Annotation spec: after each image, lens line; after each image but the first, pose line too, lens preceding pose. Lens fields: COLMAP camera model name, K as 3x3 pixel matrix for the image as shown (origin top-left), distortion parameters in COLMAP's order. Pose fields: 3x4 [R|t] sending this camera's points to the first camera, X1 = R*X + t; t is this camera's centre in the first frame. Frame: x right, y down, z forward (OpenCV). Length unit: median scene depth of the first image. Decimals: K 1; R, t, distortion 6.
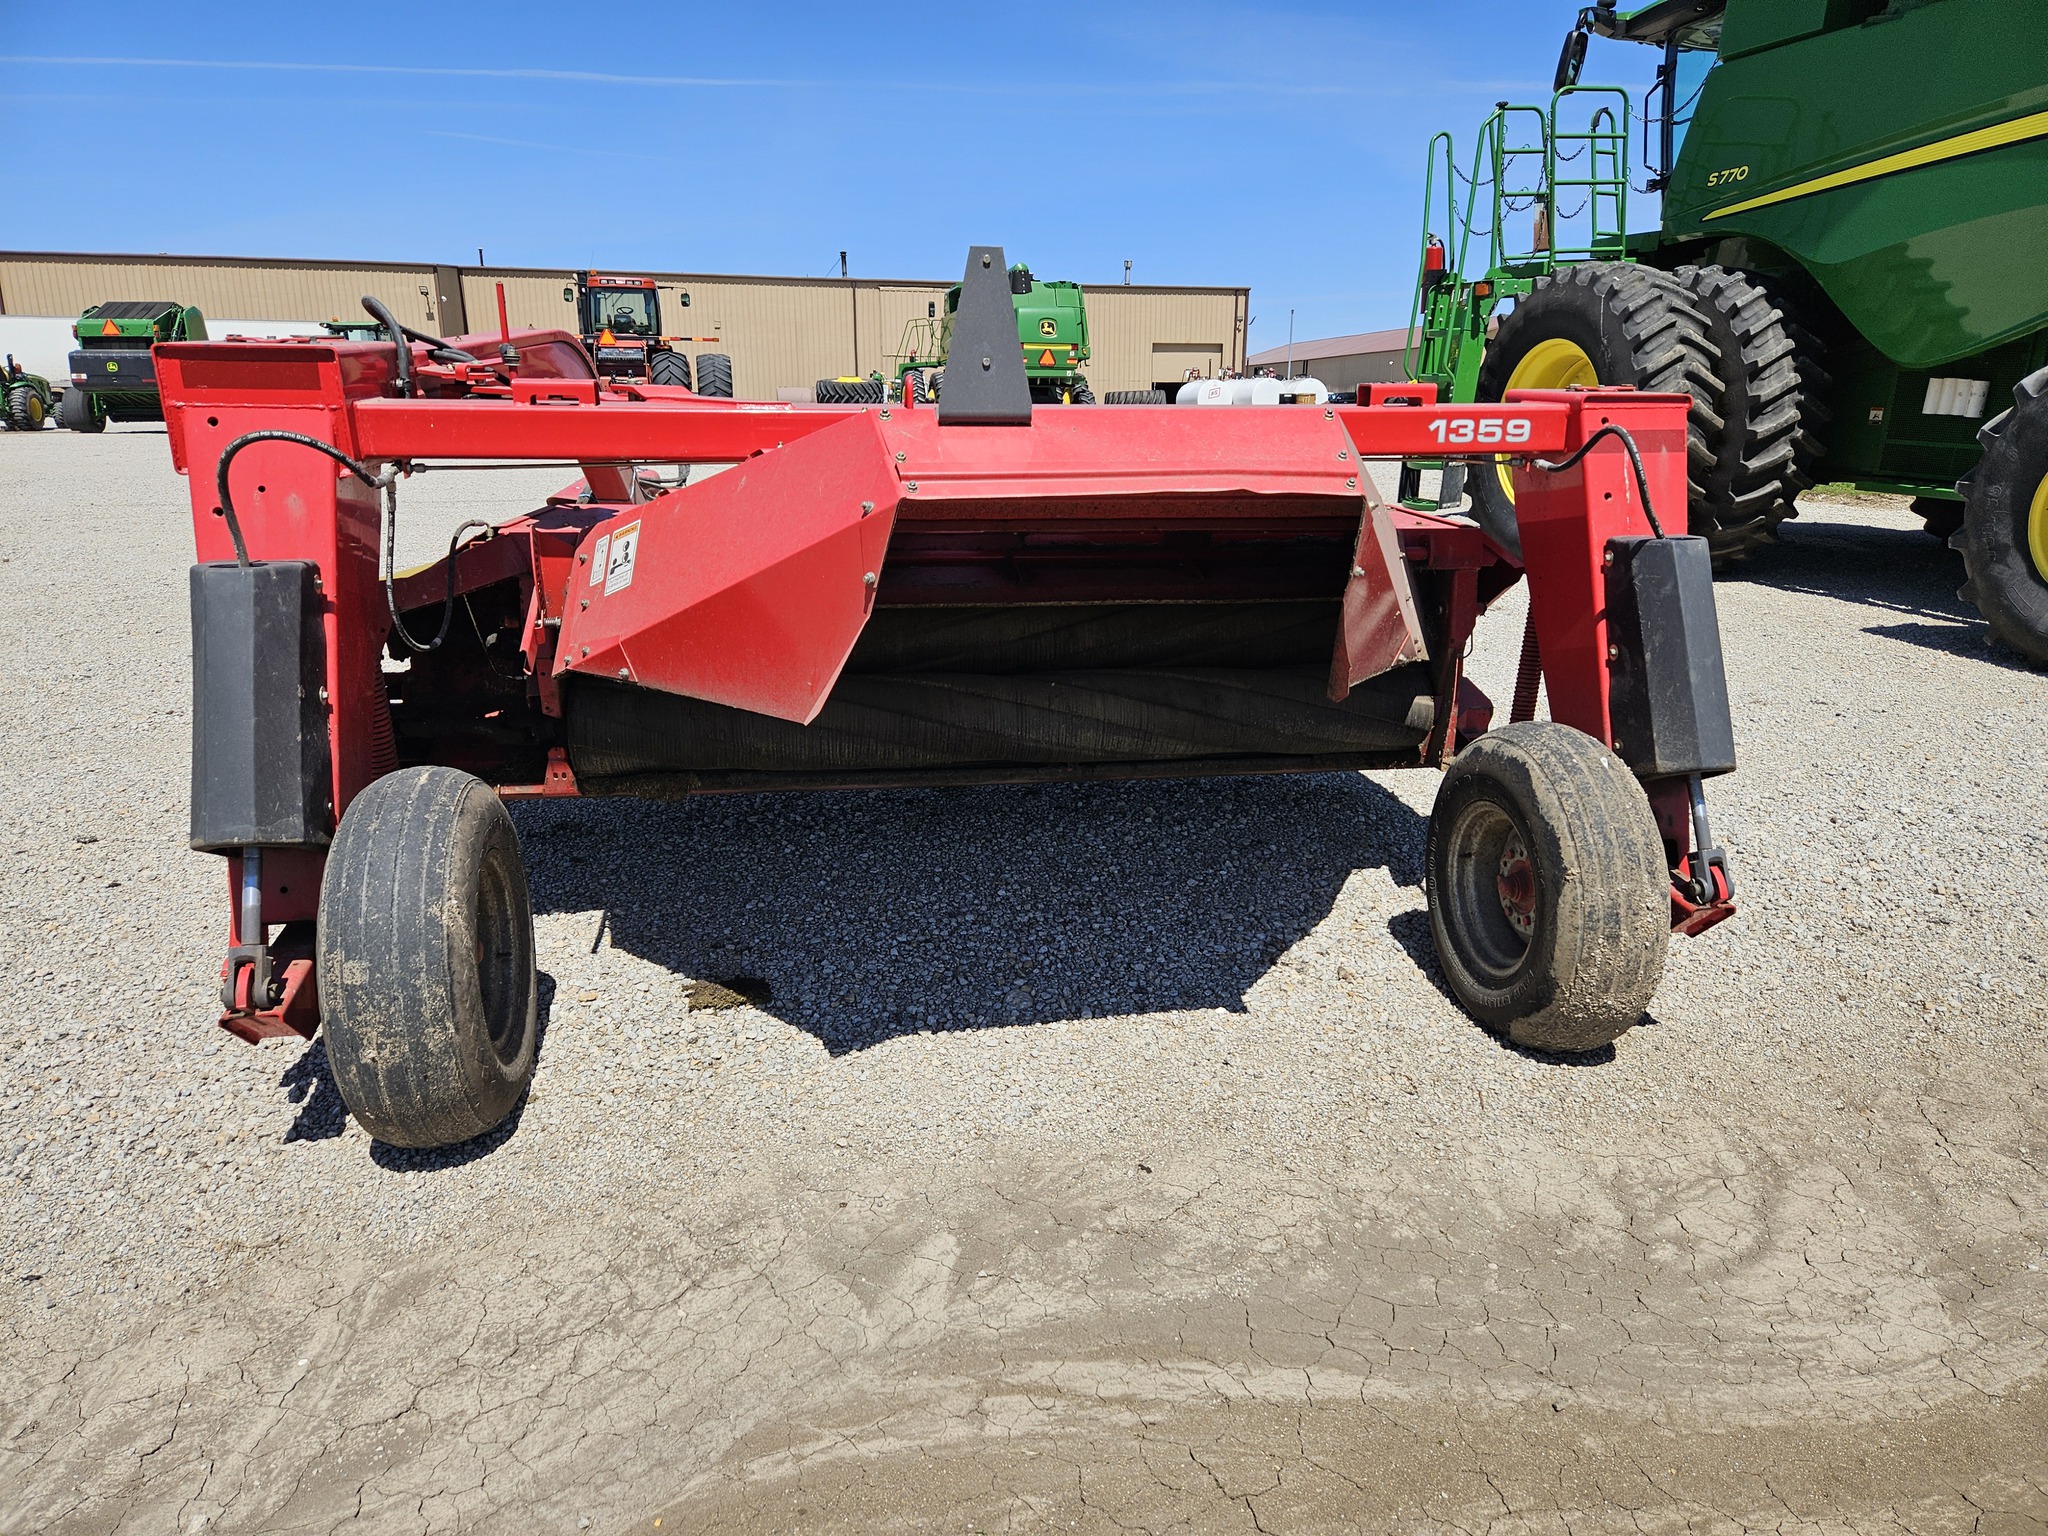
lens RADIAL K [[1367.1, 0, 1032.2], [0, 1367.1, 769.6], [0, 0, 1]] dist [0.075632, -0.061771]
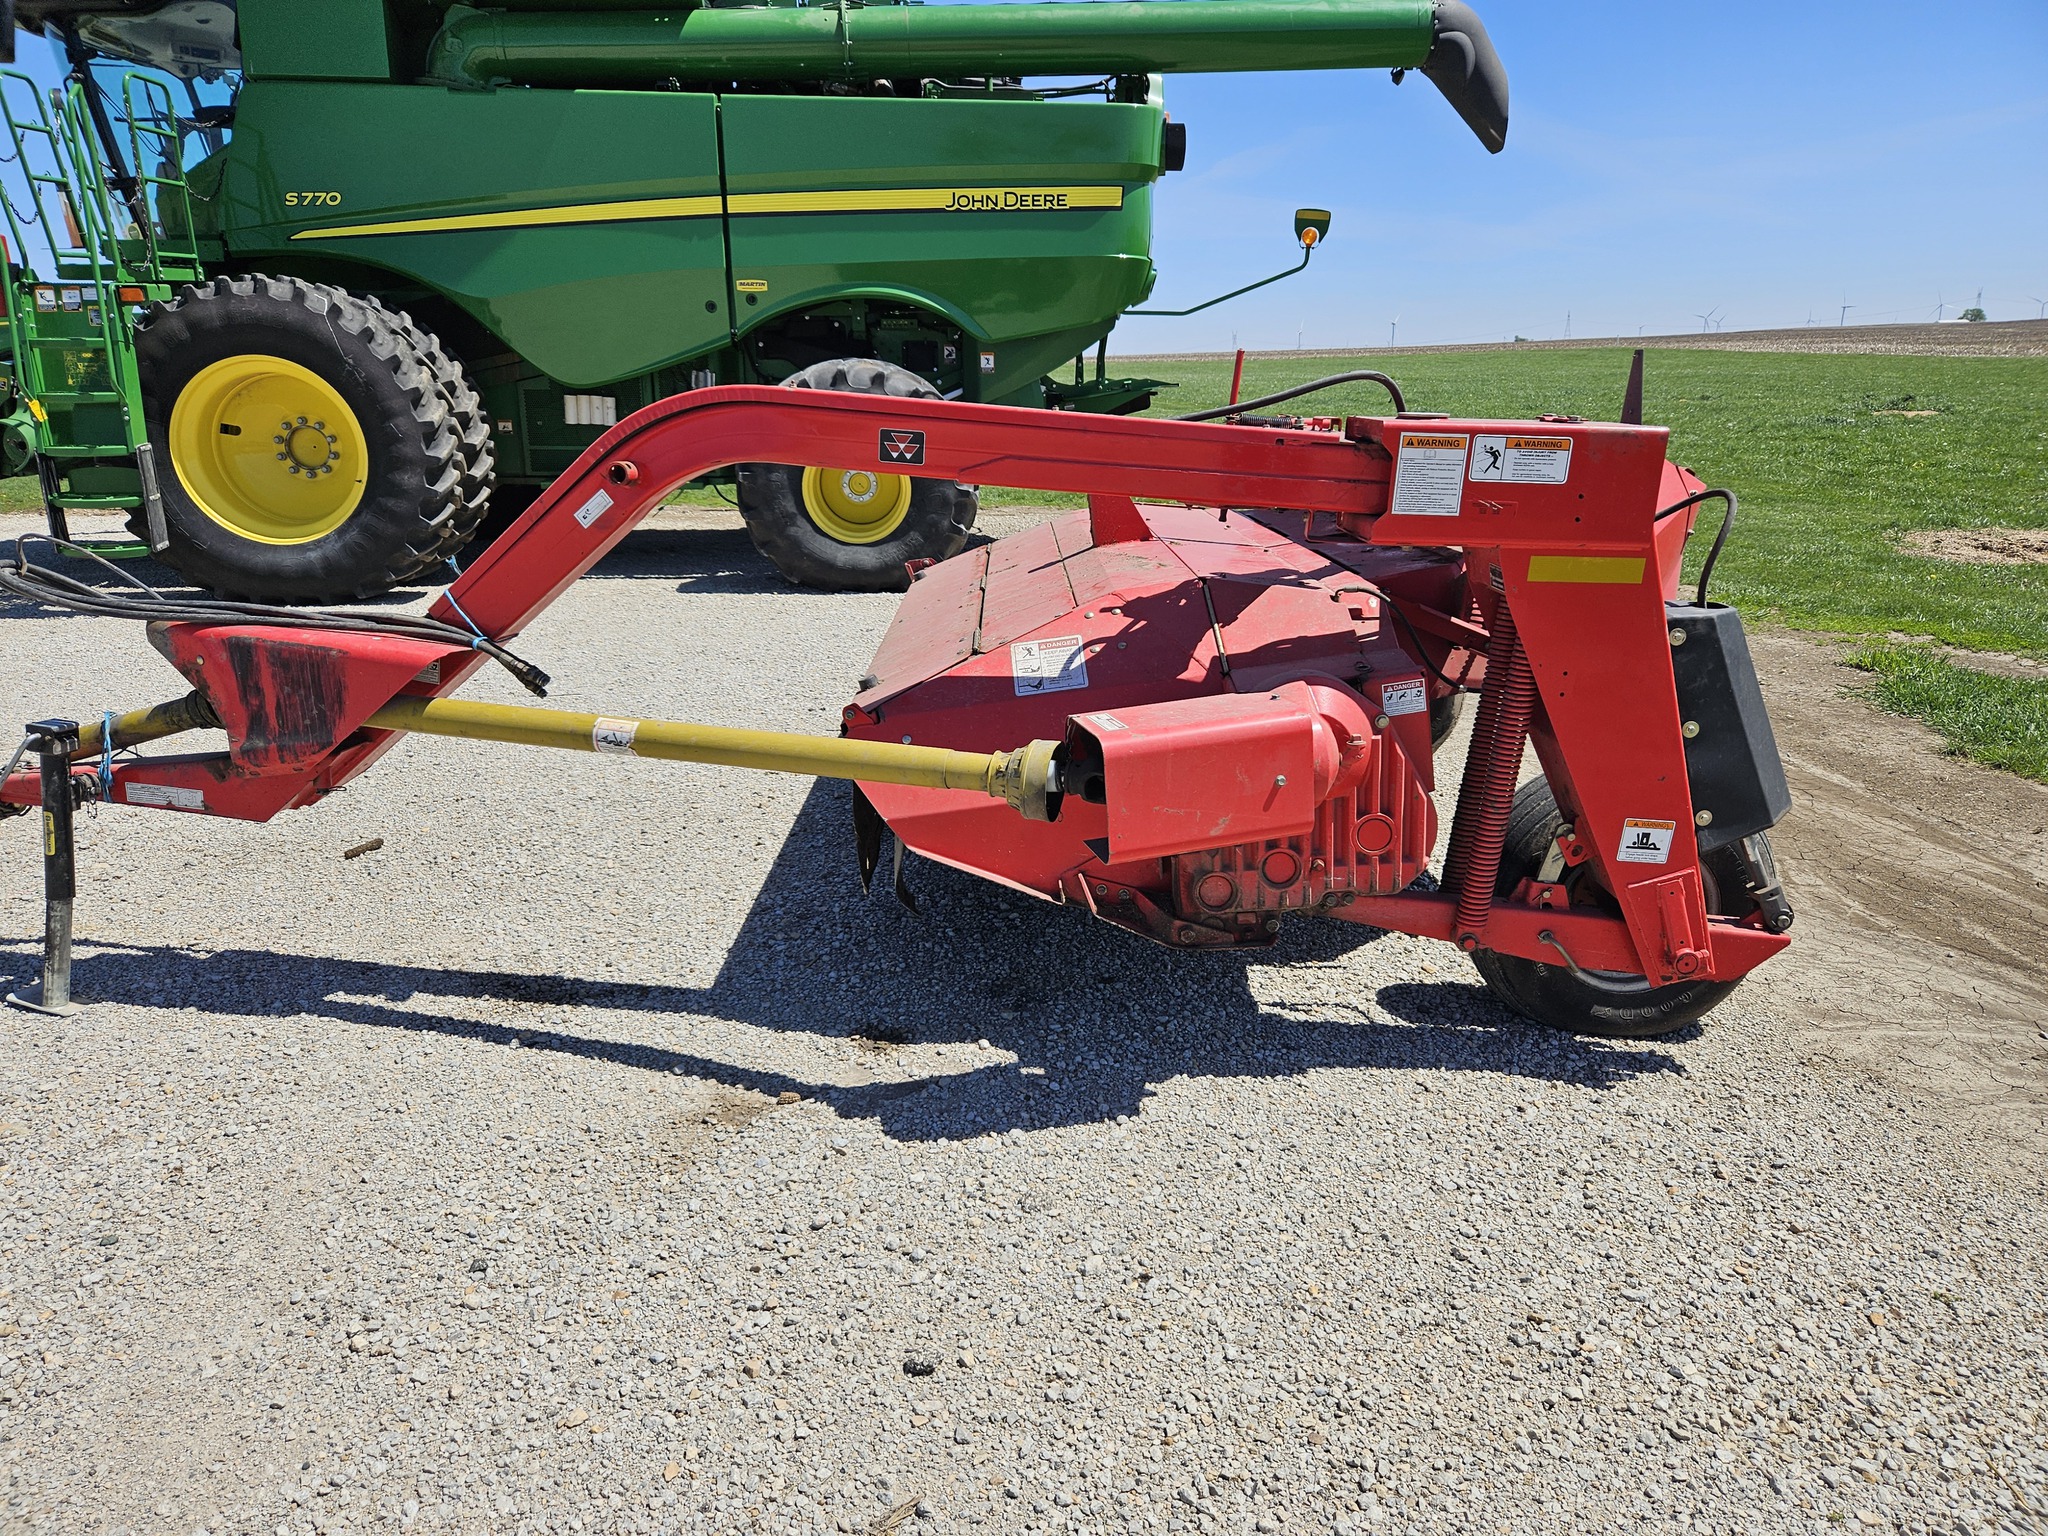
lens RADIAL K [[1367.1, 0, 1026.5], [0, 1367.1, 775.1], [0, 0, 1]] dist [0.075632, -0.061771]
pose [[0.162217, -0.282987, 0.945306, -0.488797], [0.275150, 0.932970, 0.232077, -0.119469], [-0.947617, 0.222454, 0.229208, 0.348998]]
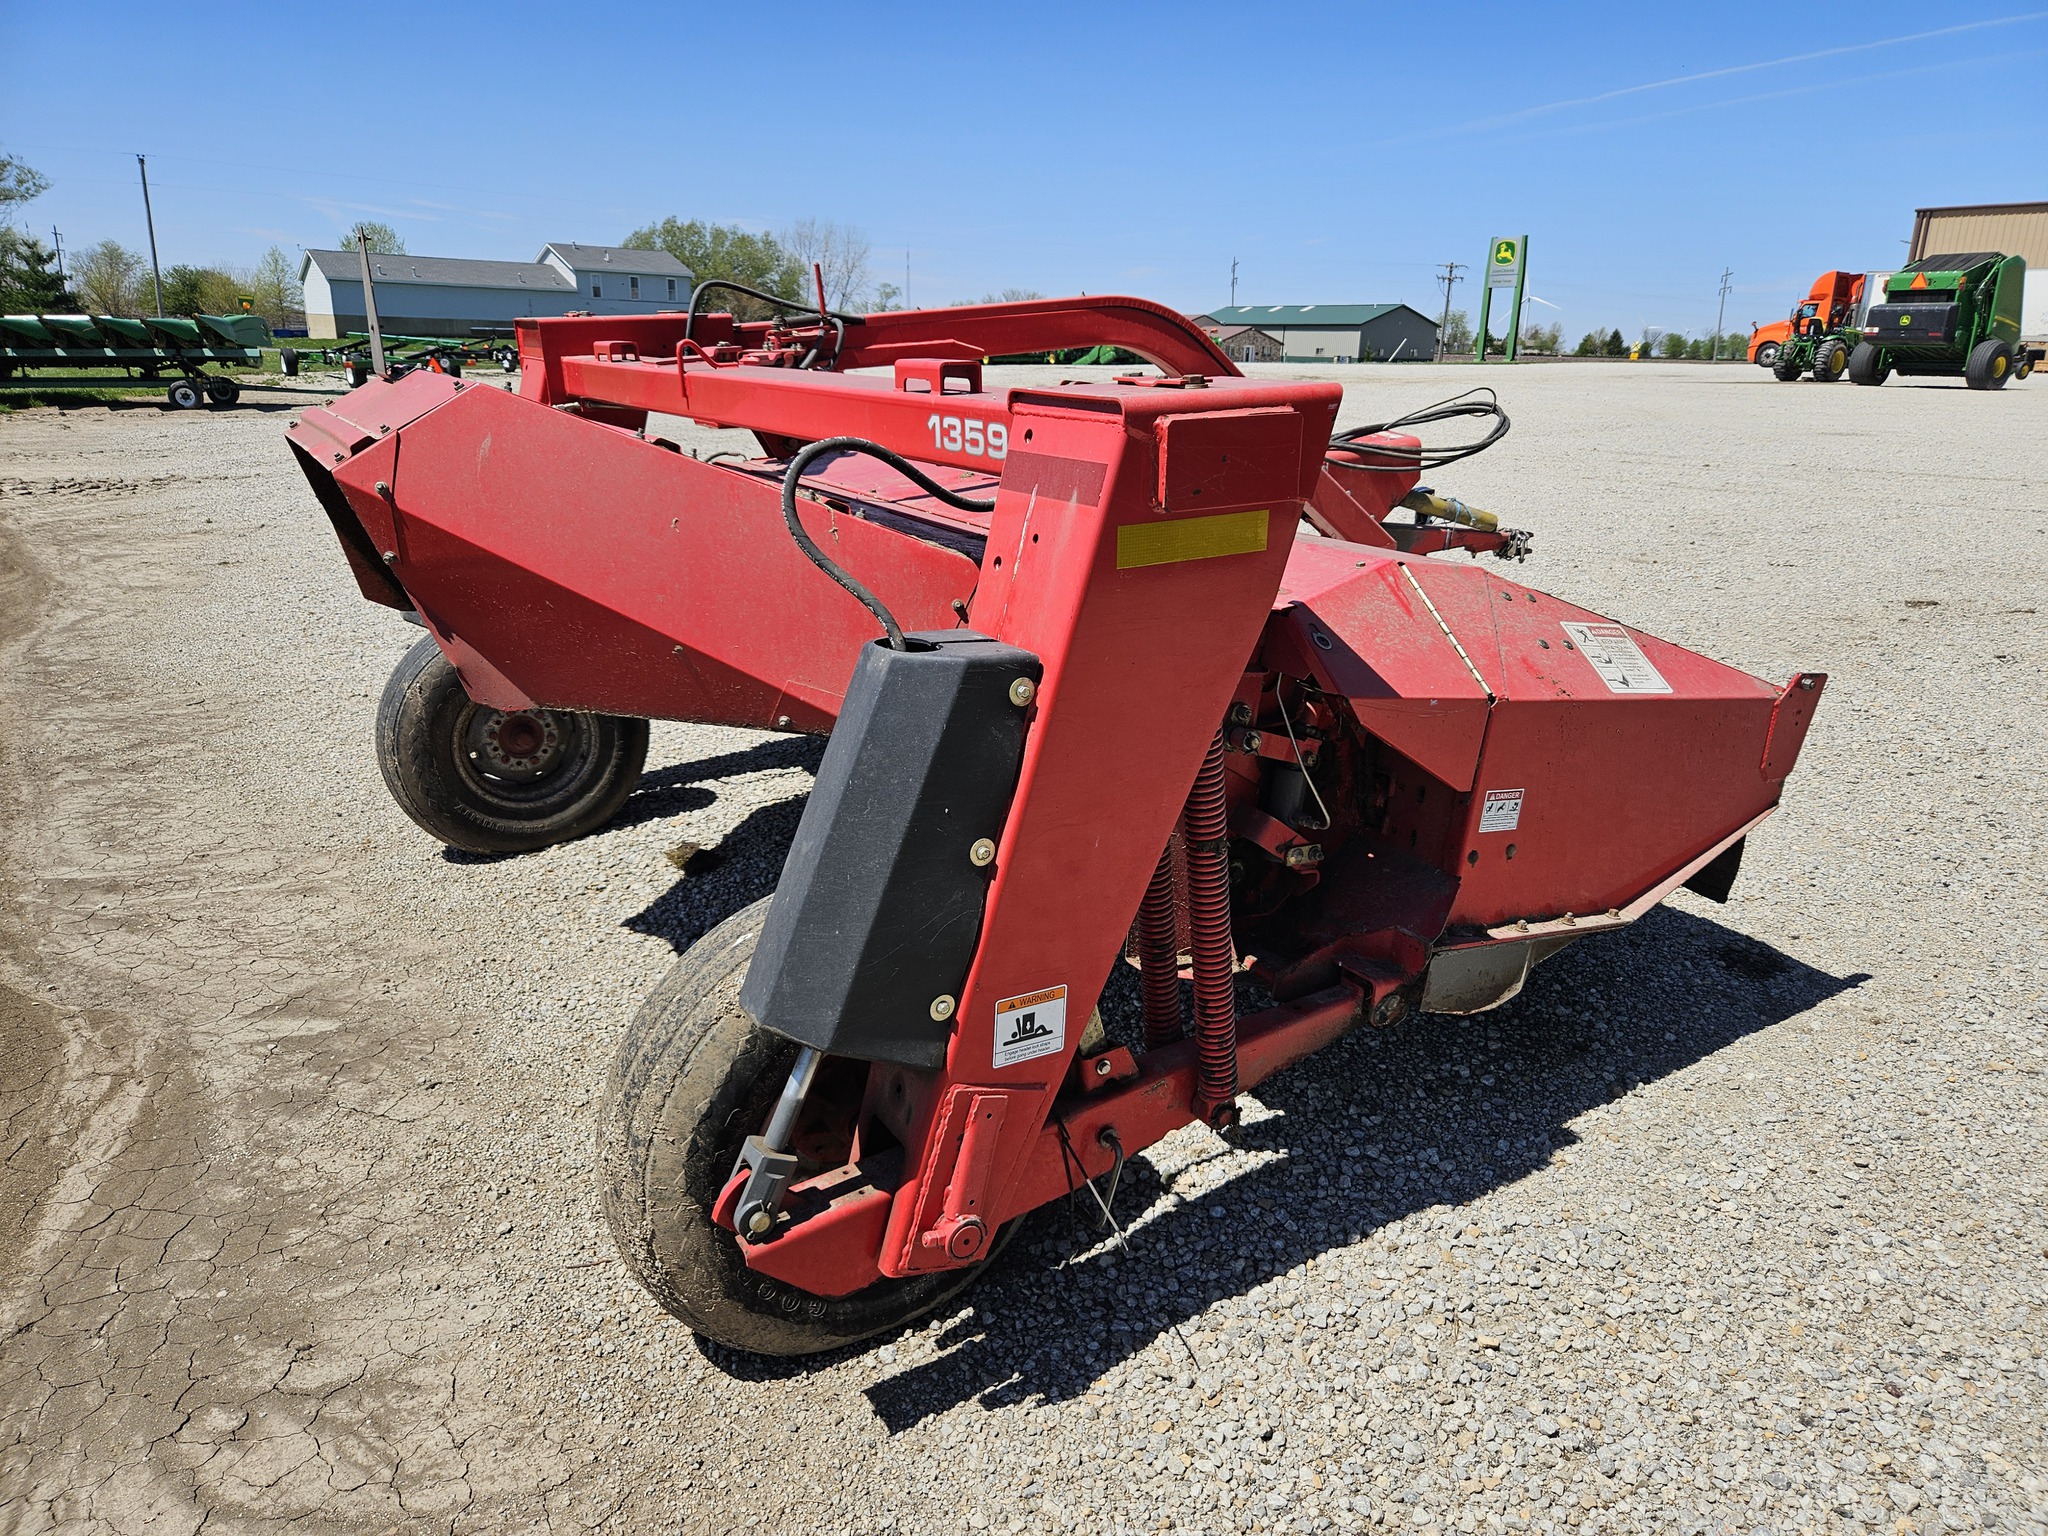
lens RADIAL K [[1367.1, 0, 1032.9], [0, 1367.1, 755.0], [0, 0, 1]] dist [0.075632, -0.061771]
pose [[0.365033, 0.275772, -0.889214, 0.317204], [-0.256213, 0.947998, 0.188824, -0.076952], [0.895045, 0.158902, 0.416707, 0.258129]]
